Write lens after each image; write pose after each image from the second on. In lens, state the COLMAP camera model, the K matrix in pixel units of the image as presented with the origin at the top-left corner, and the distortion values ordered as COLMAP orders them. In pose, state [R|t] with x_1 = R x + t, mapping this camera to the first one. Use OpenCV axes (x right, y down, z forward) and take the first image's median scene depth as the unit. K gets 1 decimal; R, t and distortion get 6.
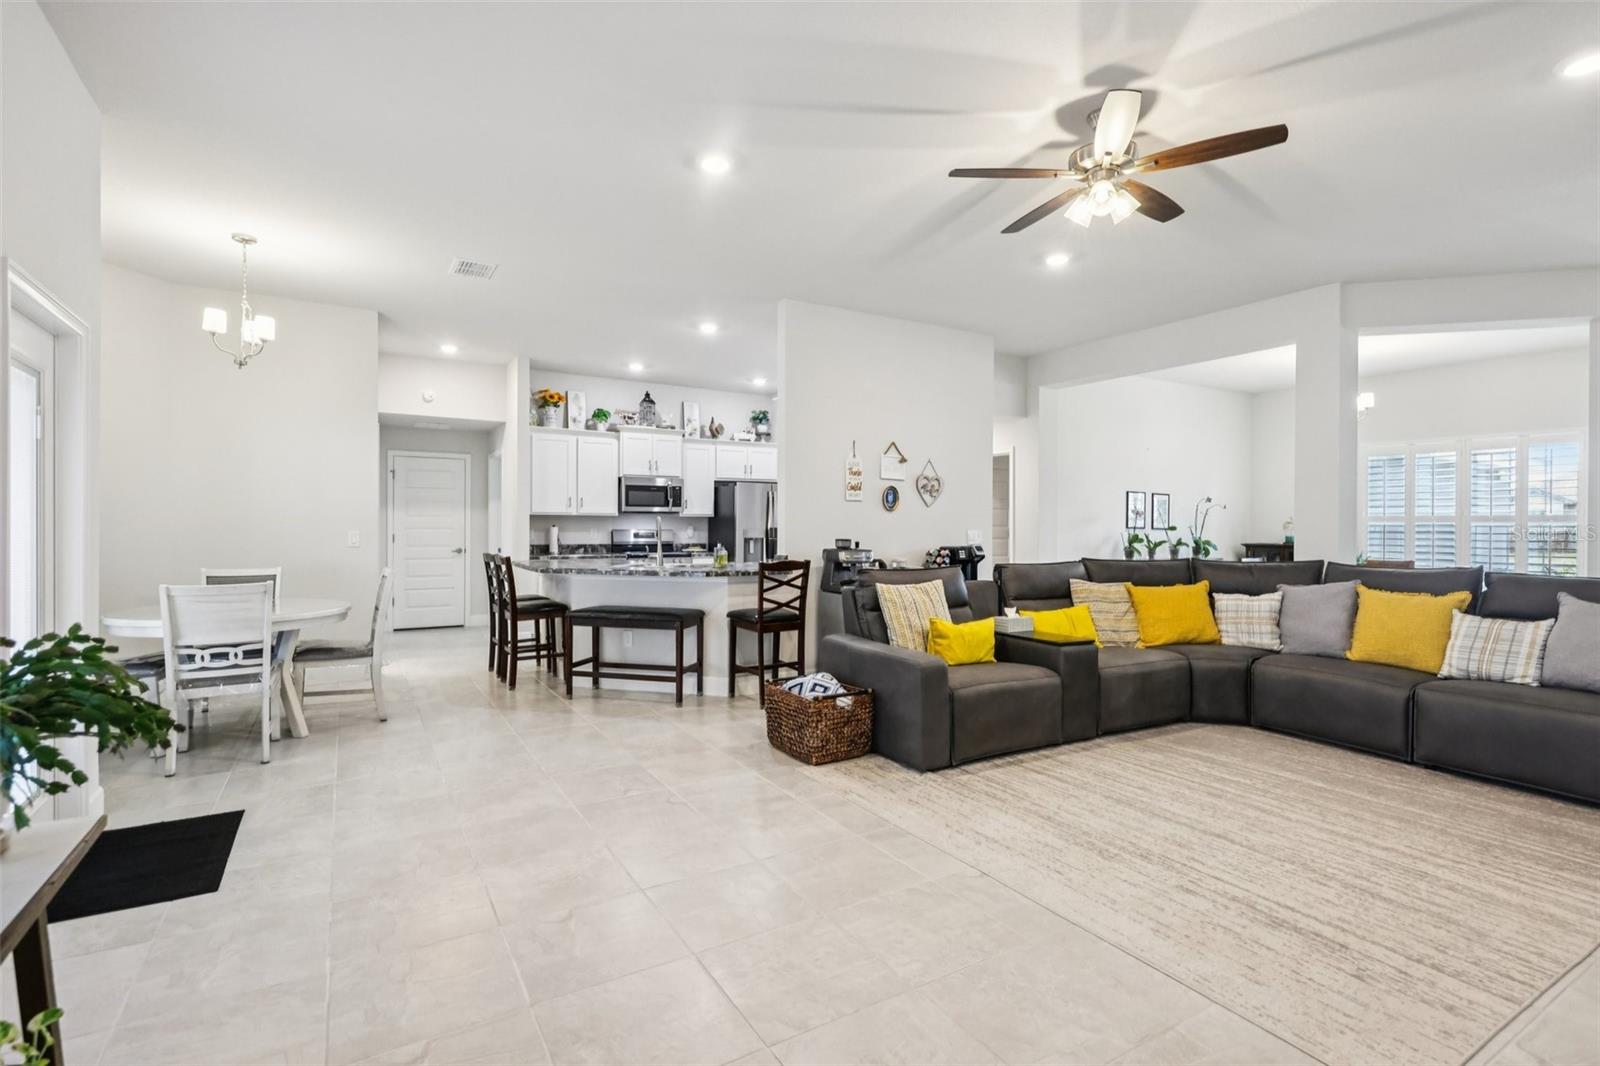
lens RADIAL K [[761.0, 0, 796.7], [0, 761.0, 528.4], [0, 0, 1]] dist [0.000399, -0.000015]
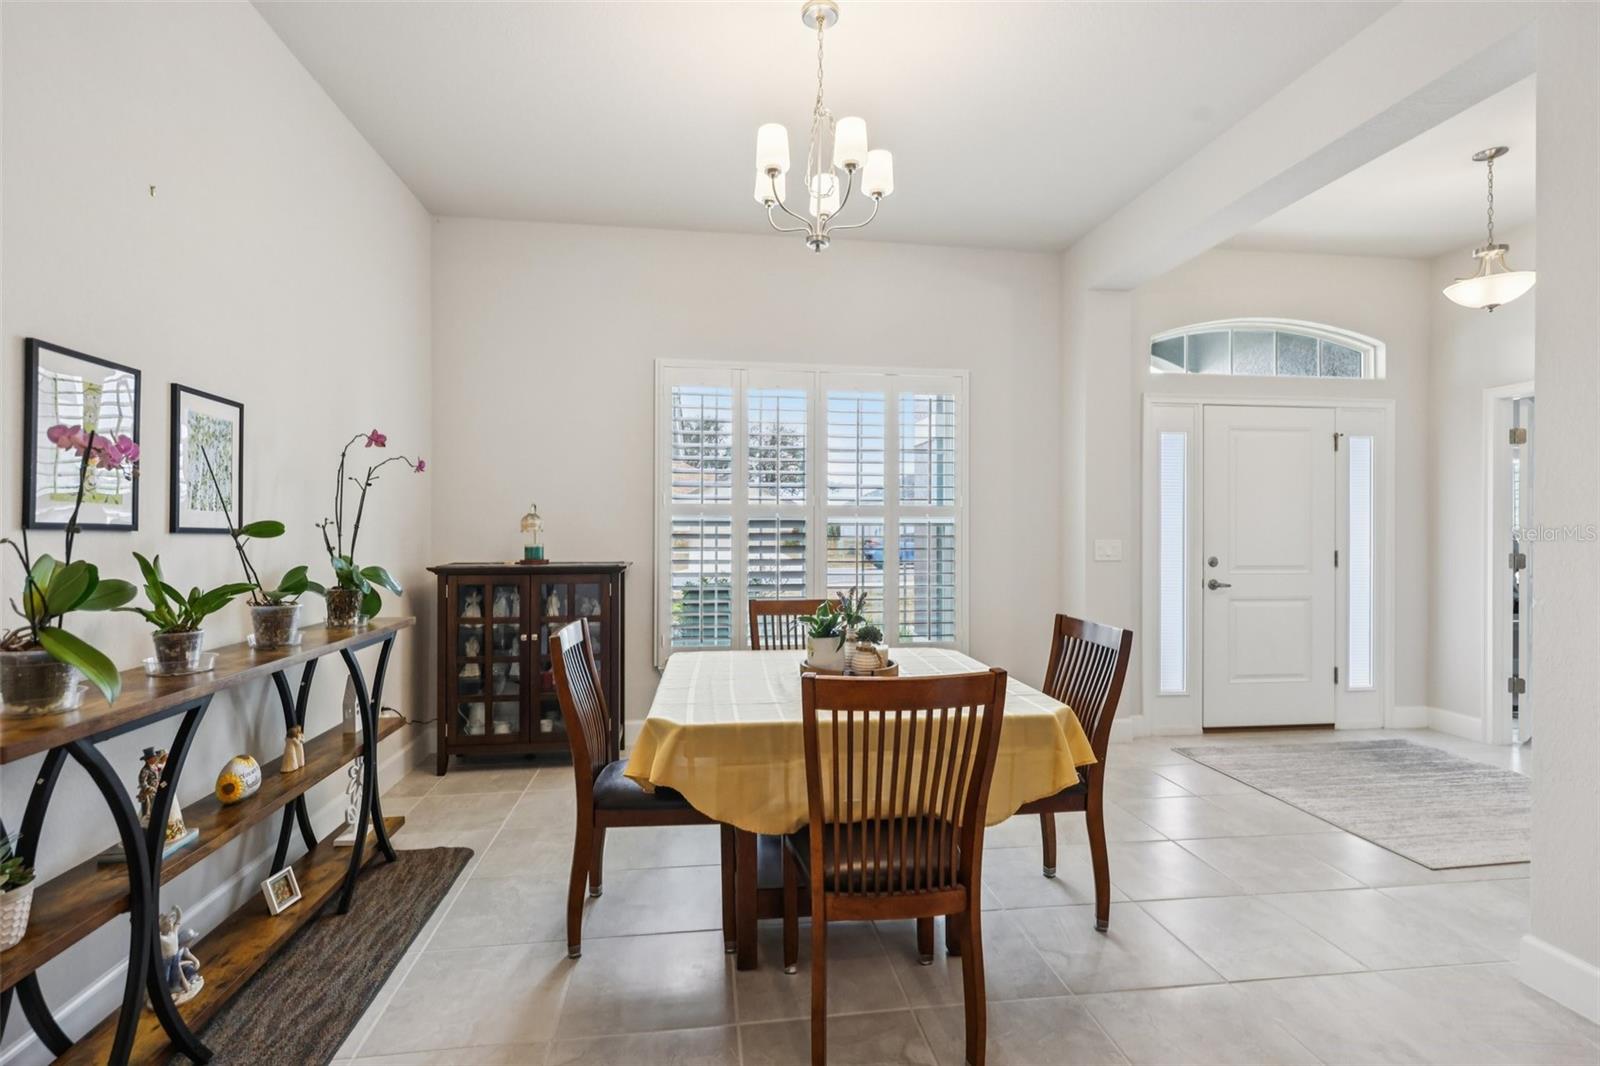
lens RADIAL K [[761.0, 0, 797.5], [0, 761.0, 525.3], [0, 0, 1]] dist [0.000399, -0.000015]
pose [[0.405275, 0.001257, 0.914194, 0.341377], [0.001953, 0.999996, -0.002241, -0.000404], [-0.914193, 0.002693, 0.405271, 0.752903]]
